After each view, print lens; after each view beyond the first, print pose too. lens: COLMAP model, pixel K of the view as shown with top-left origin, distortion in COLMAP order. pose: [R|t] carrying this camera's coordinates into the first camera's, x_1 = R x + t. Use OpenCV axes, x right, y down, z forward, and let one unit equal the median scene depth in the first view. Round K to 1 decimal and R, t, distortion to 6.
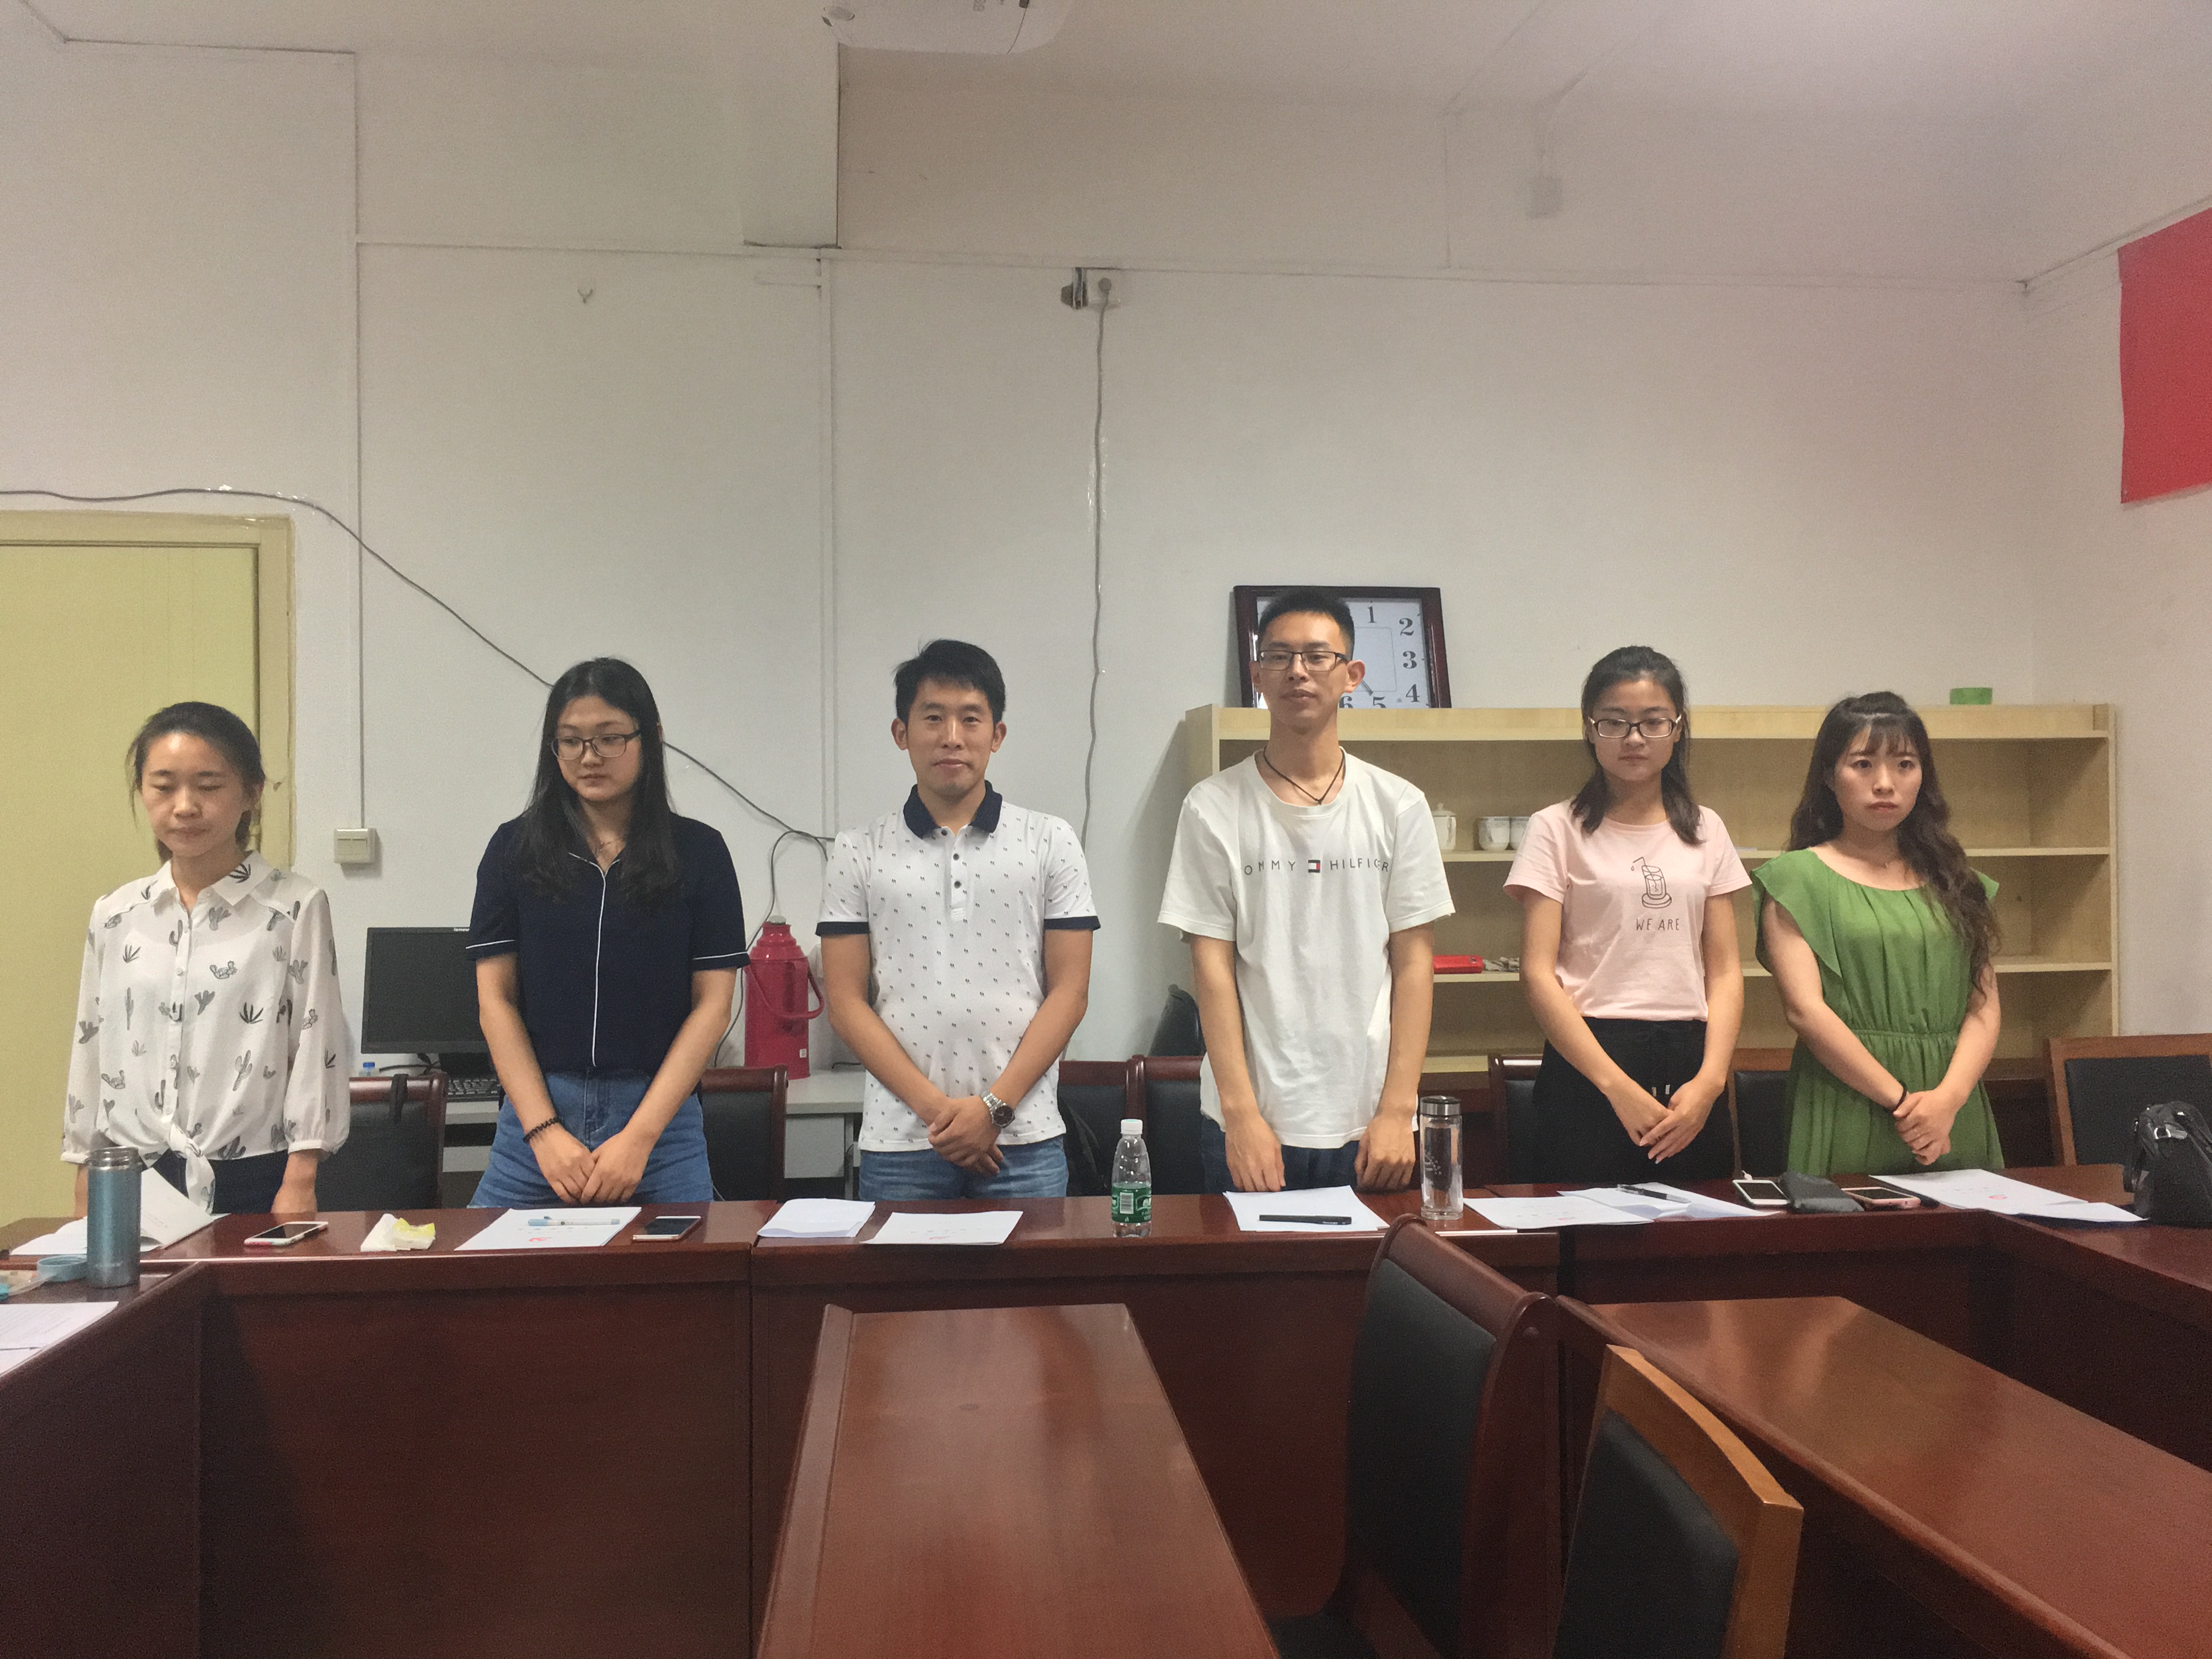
lens RADIAL K [[1776.3, 0, 1106.0], [0, 1776.3, 829.5], [0, 0, 1]] dist [0.015787, -0.103585]
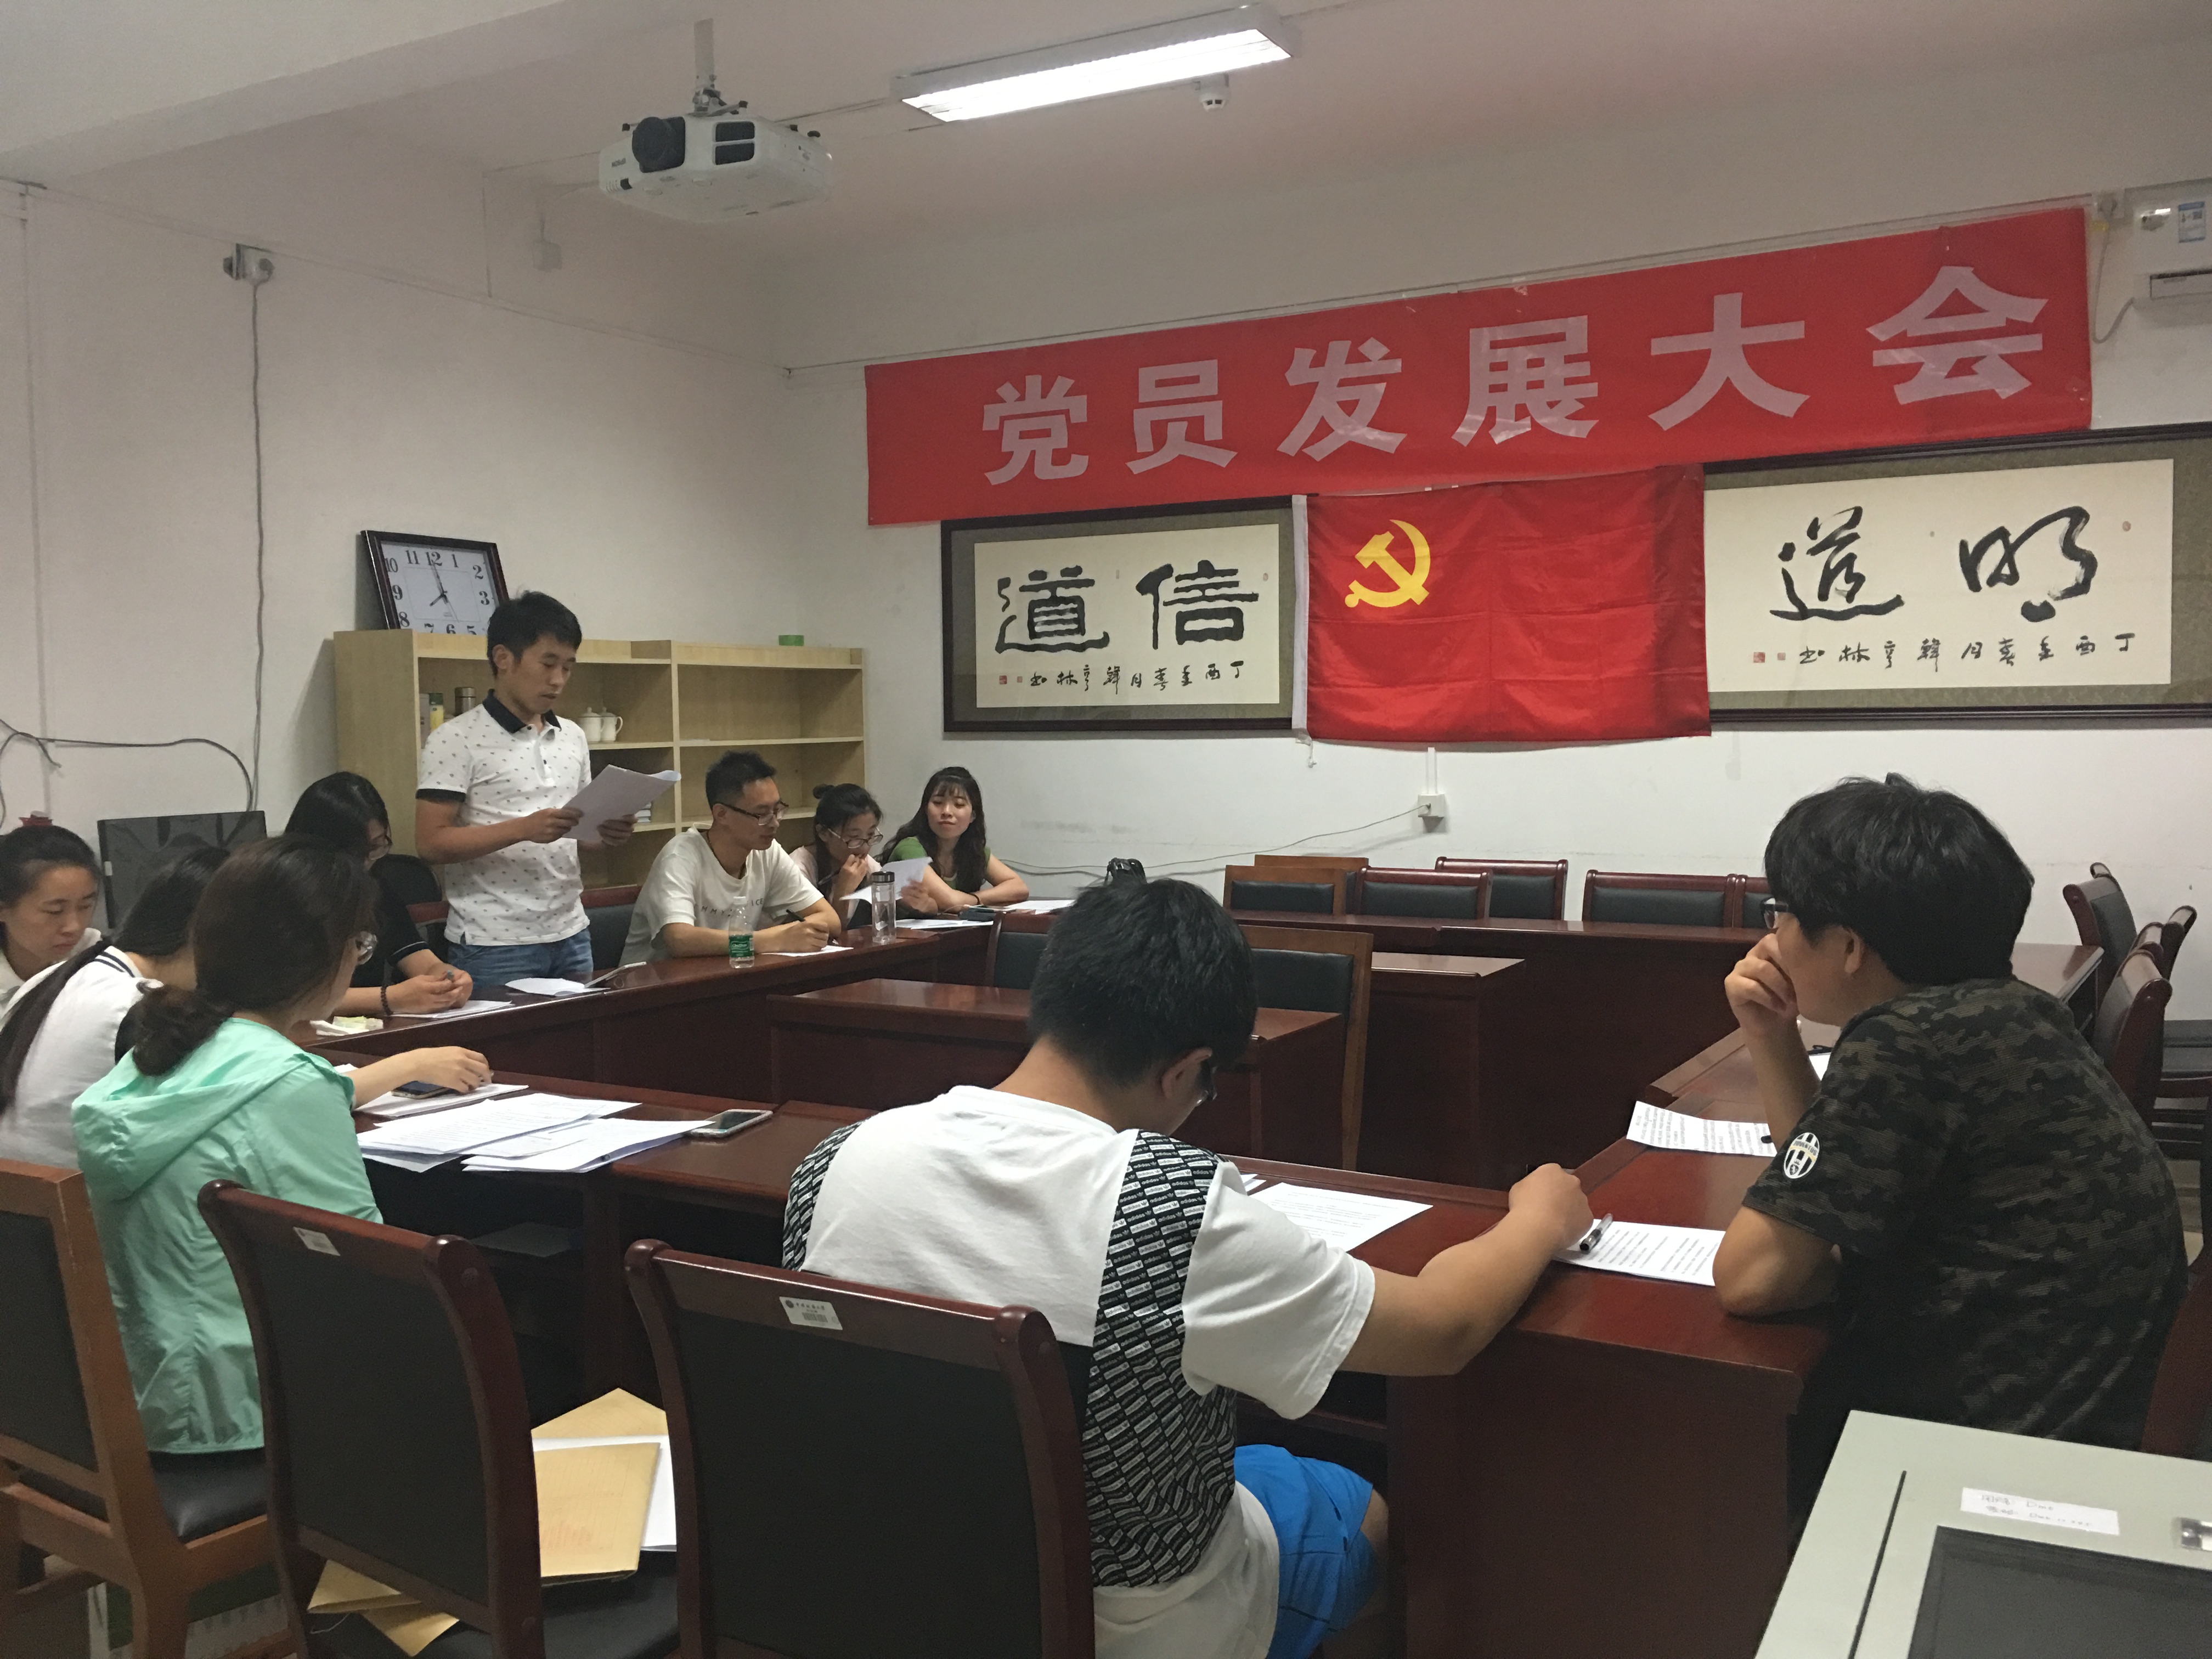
lens RADIAL K [[1776.3, 0, 1106.0], [0, 1776.3, 829.5], [0, 0, 1]] dist [0.015787, -0.103585]
pose [[0.570278, -0.052612, 0.819765, -0.654148], [0.014018, 0.998425, 0.054326, 0.010021], [-0.821332, -0.019490, 0.570118, -0.126138]]
